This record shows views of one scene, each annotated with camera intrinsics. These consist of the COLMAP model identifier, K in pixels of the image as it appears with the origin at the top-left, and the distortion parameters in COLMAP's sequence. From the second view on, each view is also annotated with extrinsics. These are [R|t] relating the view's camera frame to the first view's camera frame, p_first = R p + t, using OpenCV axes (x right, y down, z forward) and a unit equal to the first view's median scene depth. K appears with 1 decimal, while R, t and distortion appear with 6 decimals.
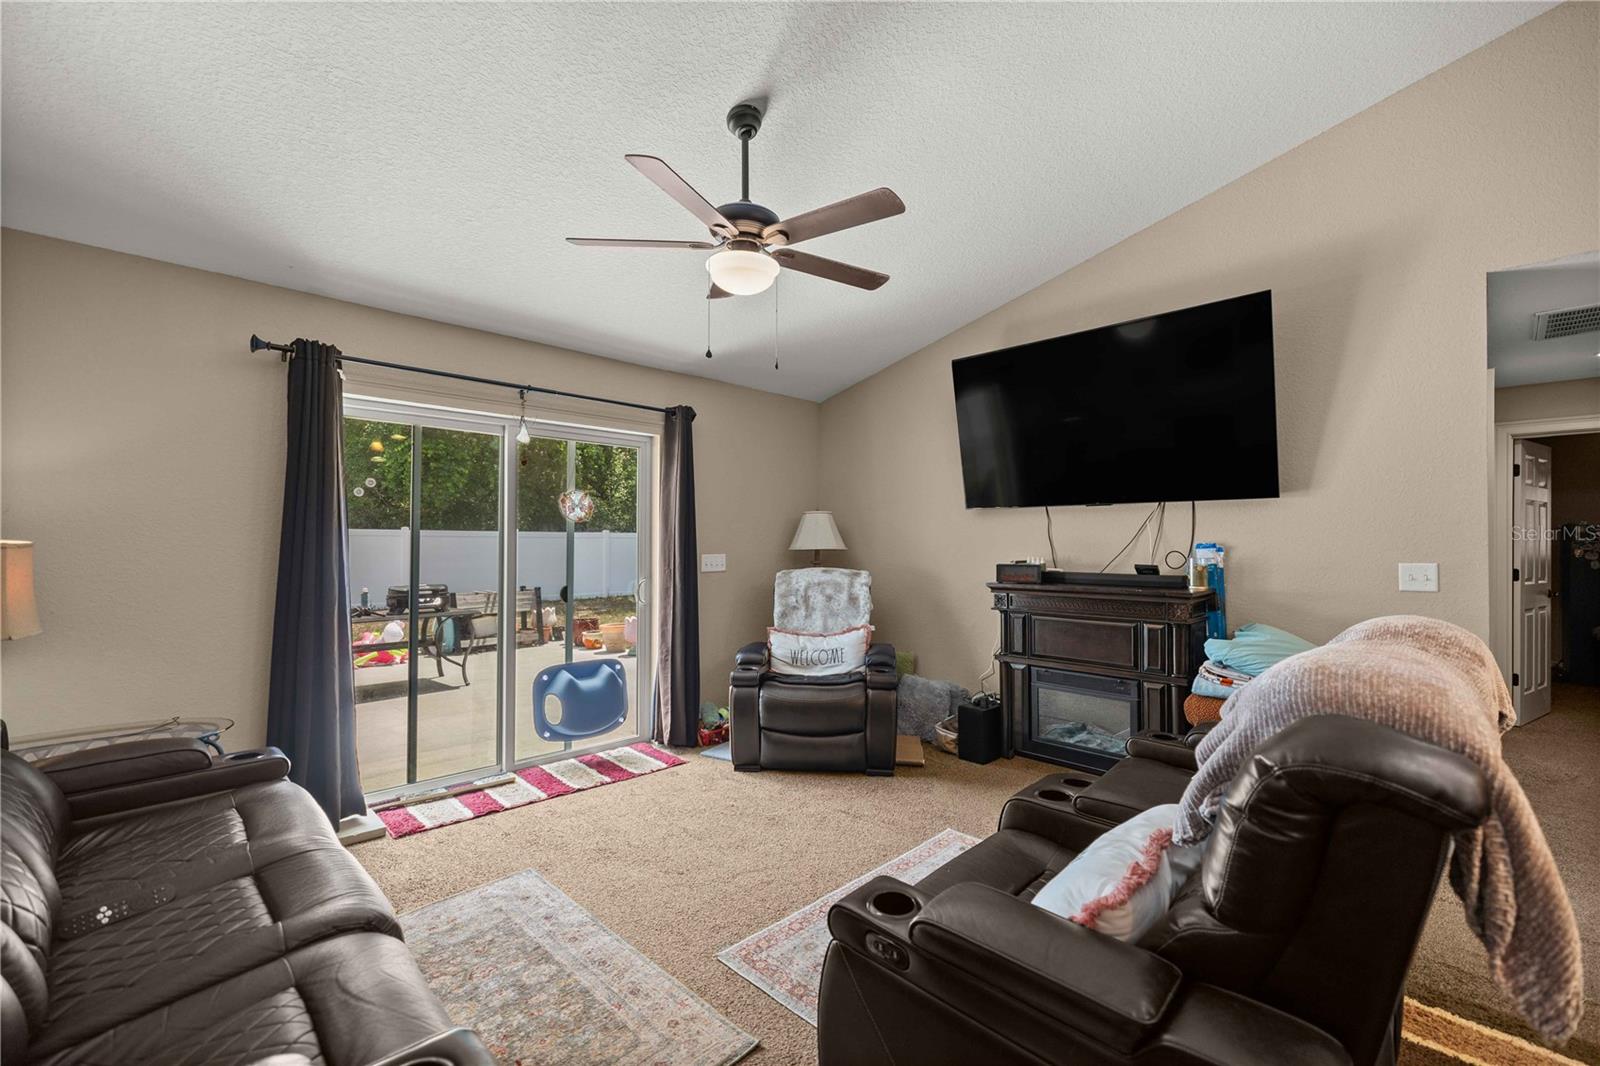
lens RADIAL K [[675.2, 0, 795.5], [0, 675.2, 534.9], [0, 0, 1]] dist [-0.002538, 0.000083]
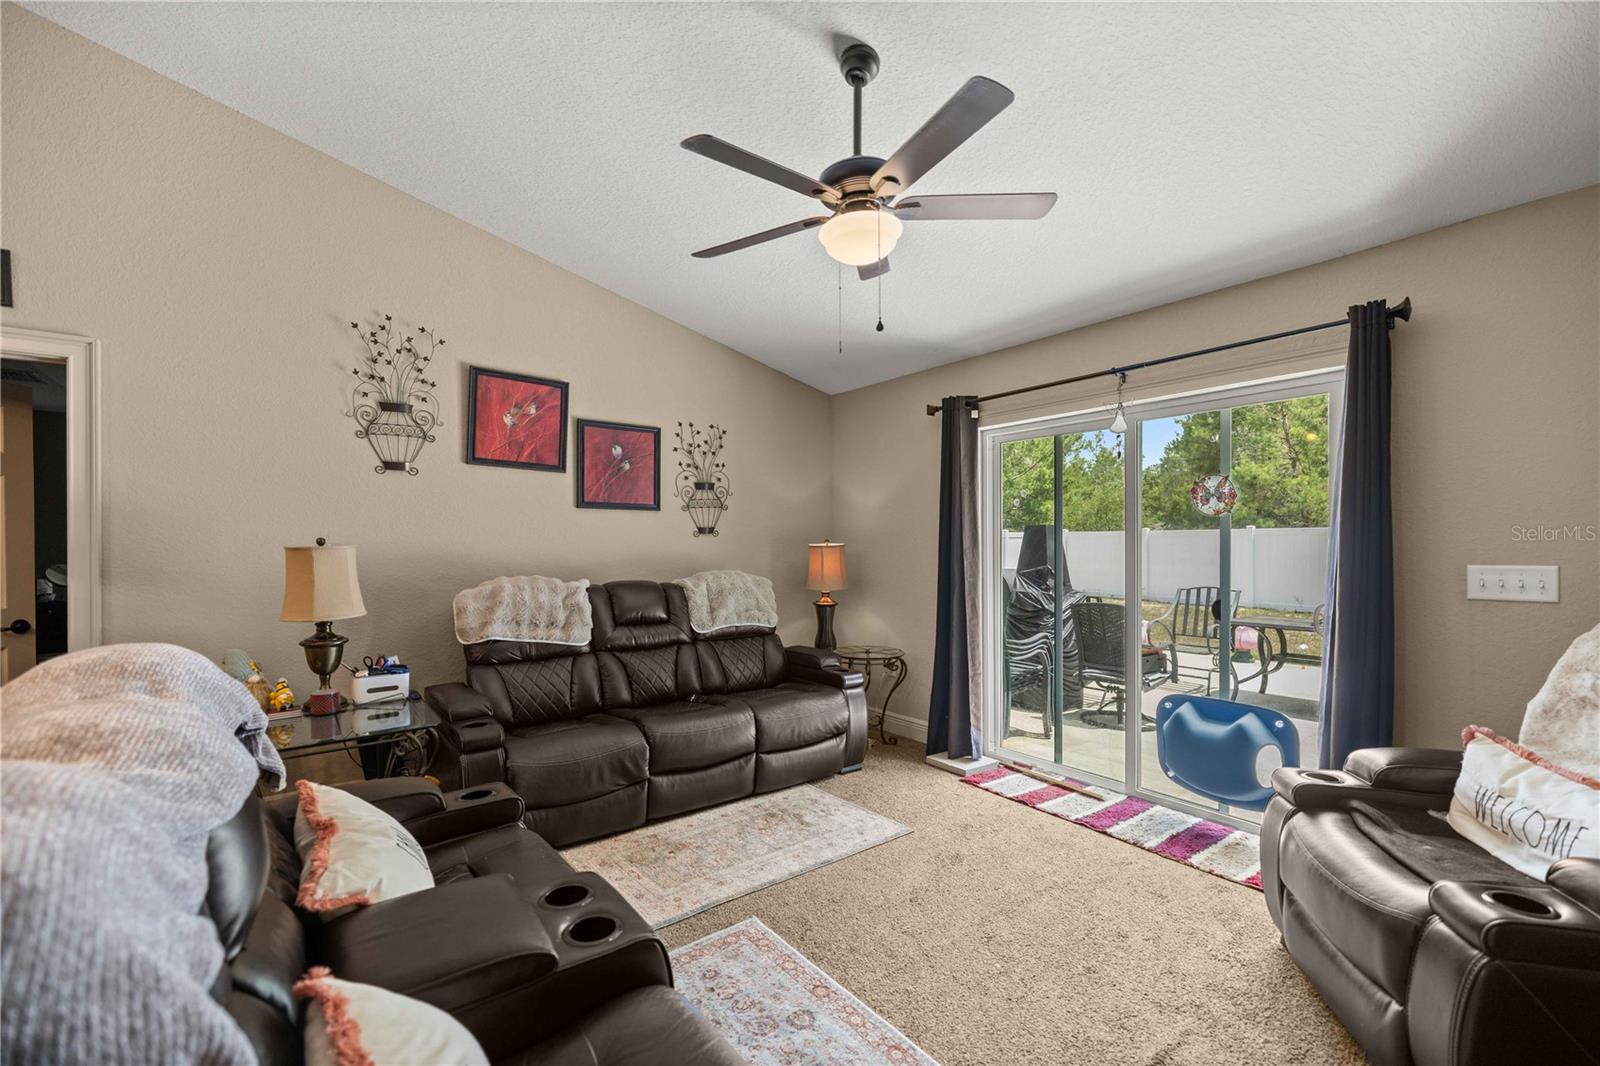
lens RADIAL K [[675.2, 0, 796.7], [0, 675.2, 548.9], [0, 0, 1]] dist [-0.002538, 0.000083]
pose [[-0.132133, 0.005221, -0.991218, 0.574026], [0.013379, 0.999904, 0.003483, 0.010200], [0.991142, -0.012801, -0.132190, 0.727141]]
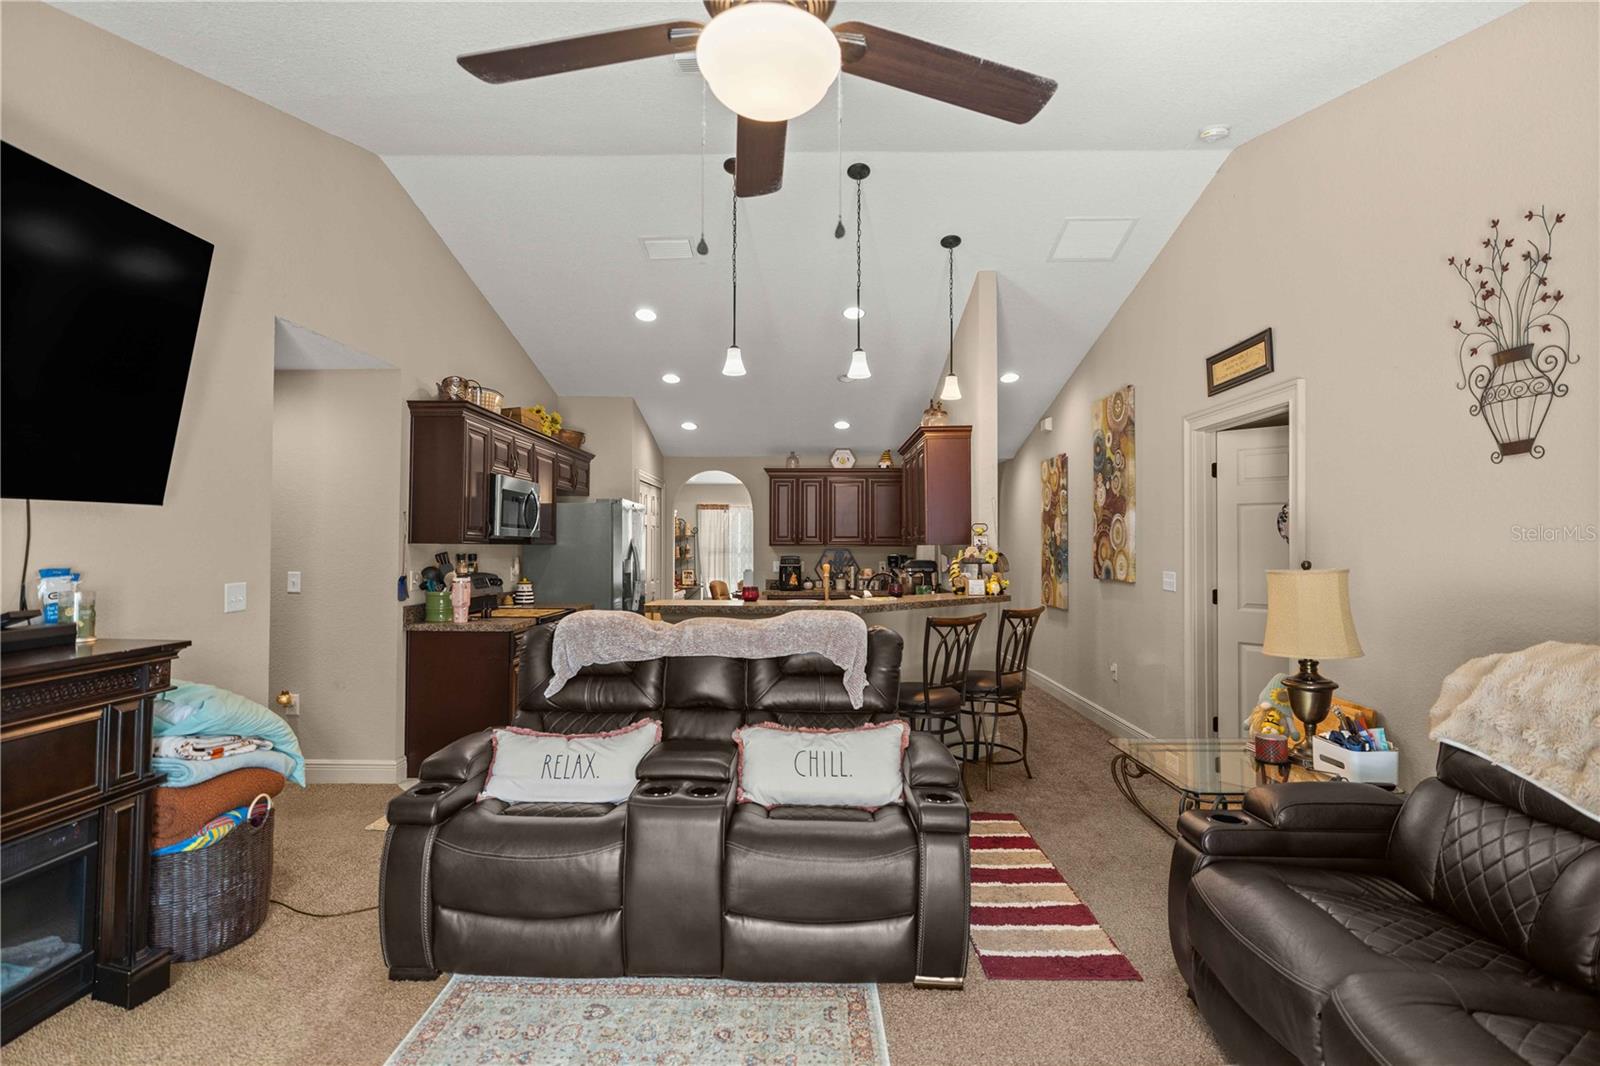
lens RADIAL K [[785.6, 0, 800.8], [0, 785.6, 526.2], [0, 0, 1]] dist [-0.001693, -0.000198]
pose [[-0.706932, 0.015120, 0.707119, -0.387563], [-0.012562, 0.999345, -0.033927, -0.010361], [-0.707169, -0.032867, -0.706280, 0.995728]]
